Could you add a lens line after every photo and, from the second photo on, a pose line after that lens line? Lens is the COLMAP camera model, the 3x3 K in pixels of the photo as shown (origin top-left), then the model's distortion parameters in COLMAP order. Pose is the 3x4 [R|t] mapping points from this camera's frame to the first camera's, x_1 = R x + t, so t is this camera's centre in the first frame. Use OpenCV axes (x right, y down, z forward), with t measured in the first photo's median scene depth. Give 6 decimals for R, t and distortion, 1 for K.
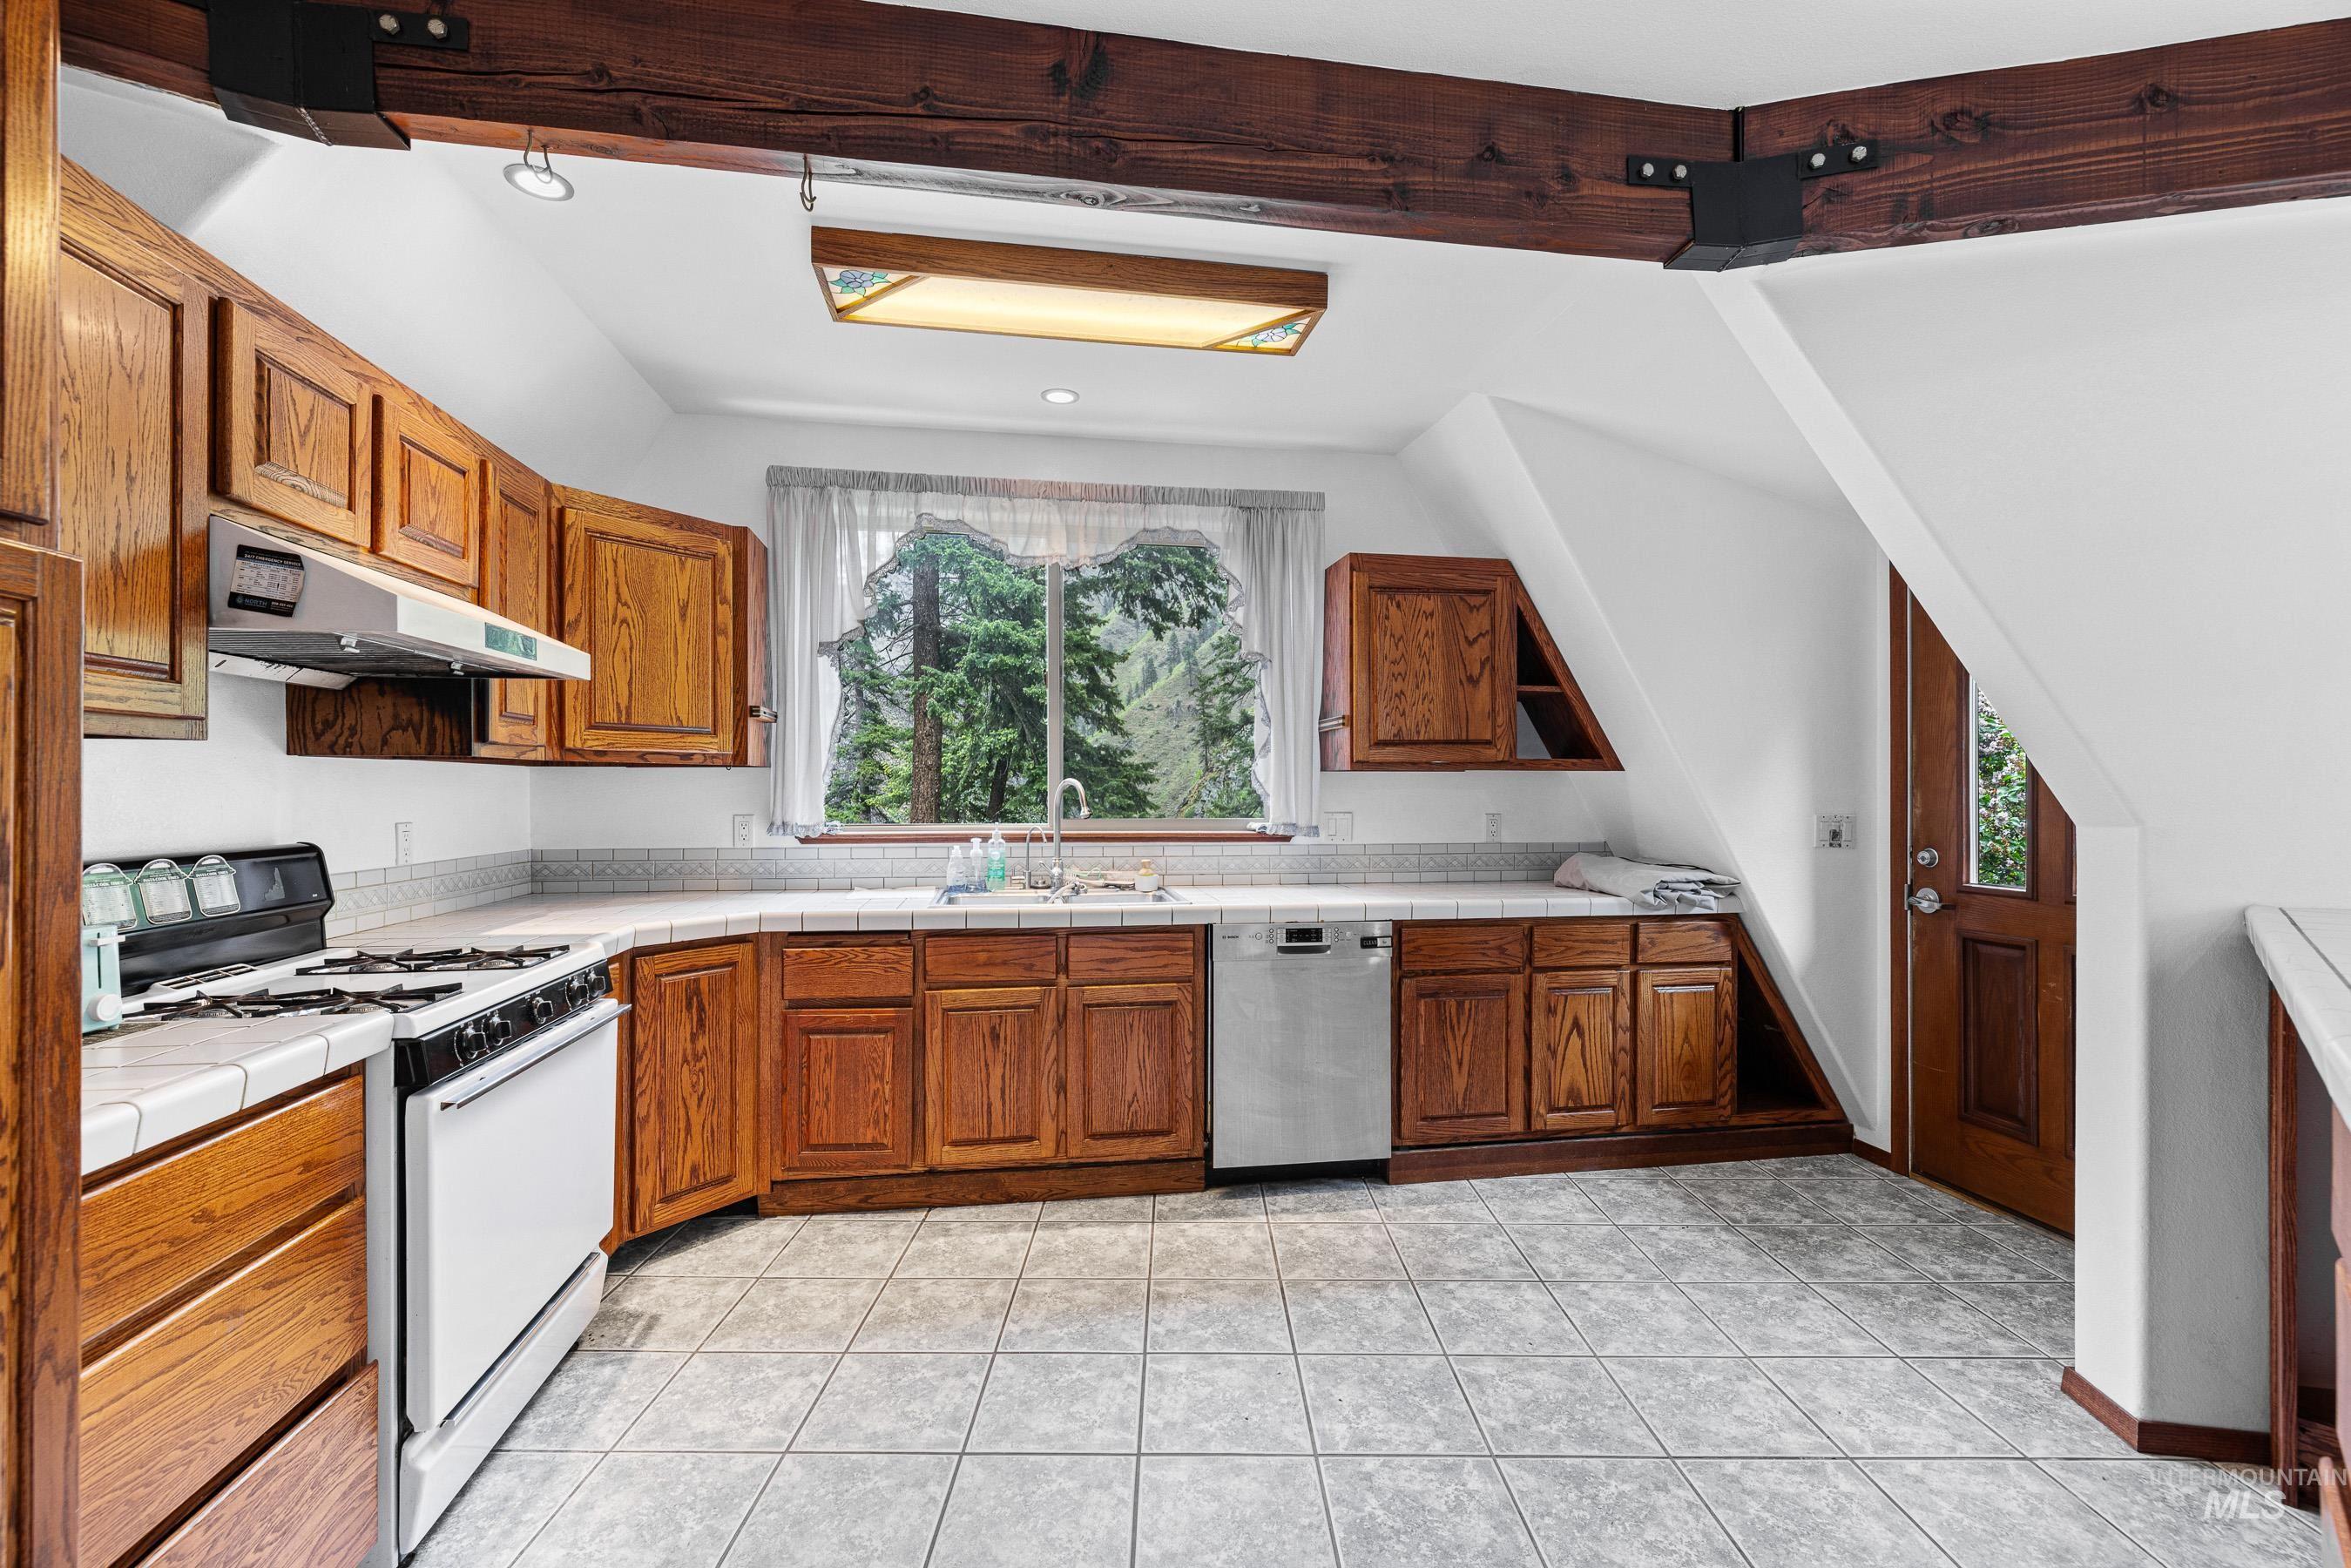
lens RADIAL K [[995.5, 0, 1177.1], [0, 995.5, 780.8], [0, 0, 1]] dist [0.000426, -0.000420]
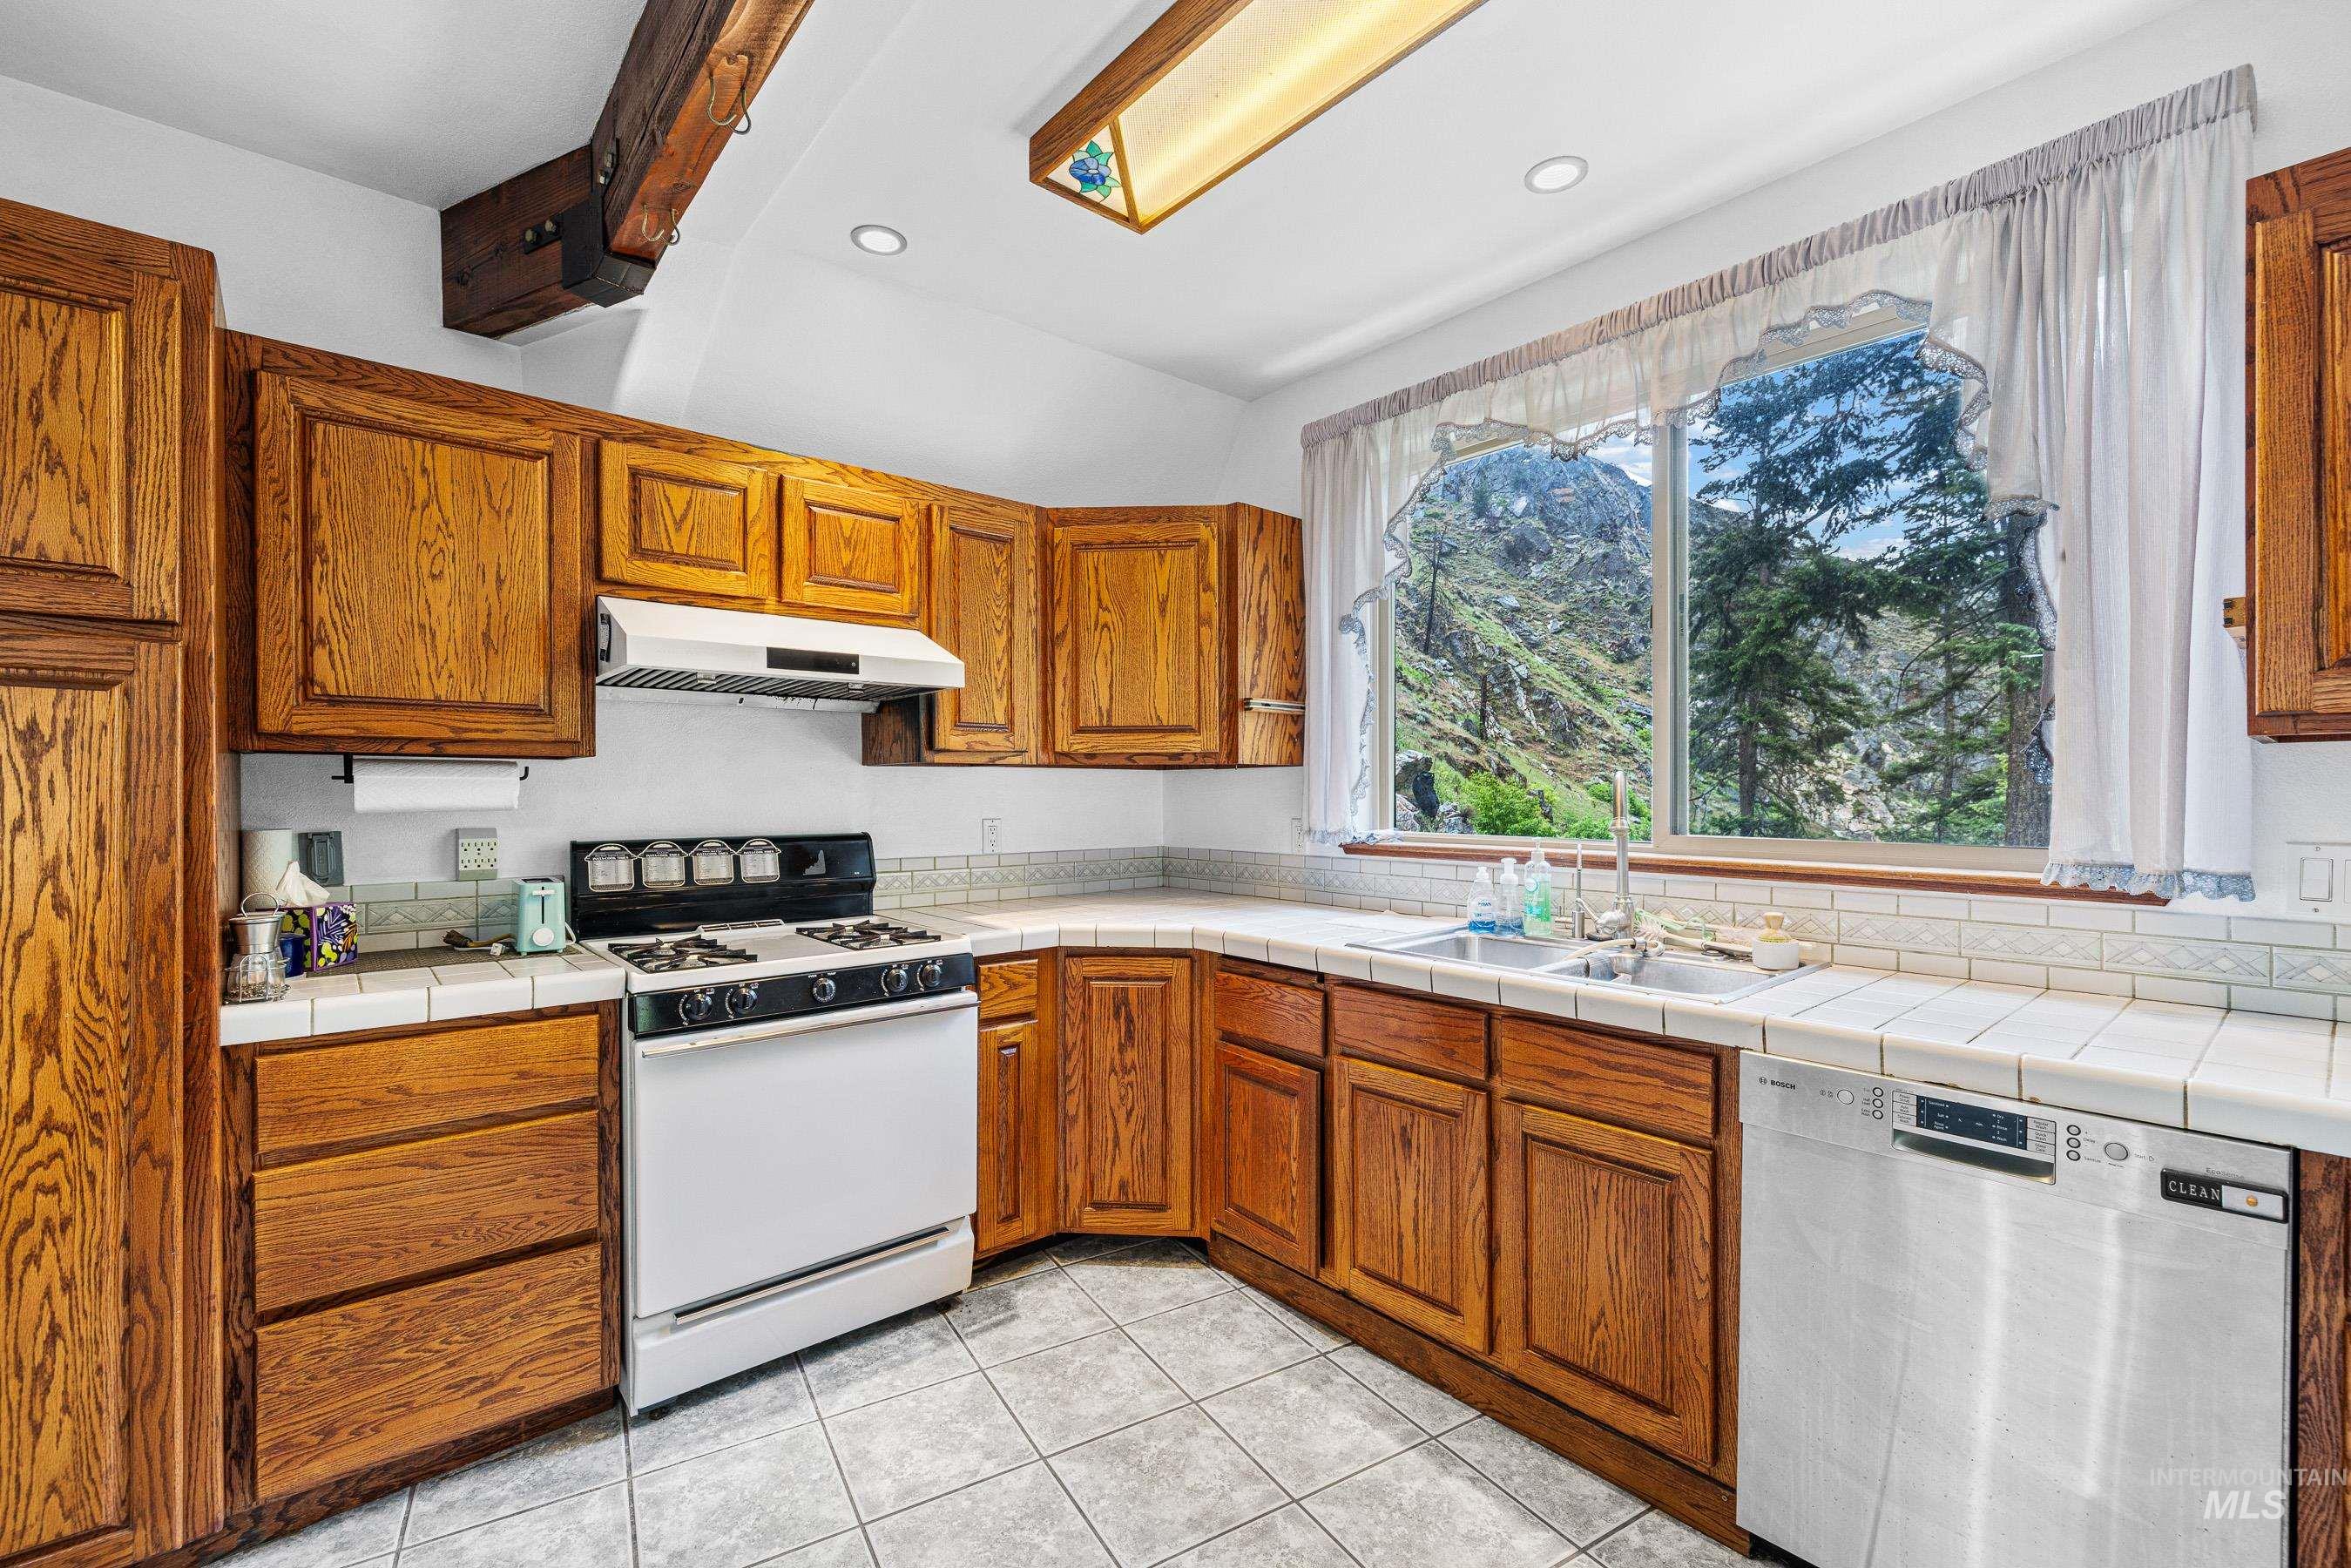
lens RADIAL K [[998.9, 0, 1176.3], [0, 998.9, 792.1], [0, 0, 1]] dist [-0.002634, 0.000806]
pose [[0.514905, -0.001736, -0.857245, 0.346404], [0.009720, 0.999945, 0.003814, 0.006406], [0.857192, -0.010296, 0.514894, 0.514697]]
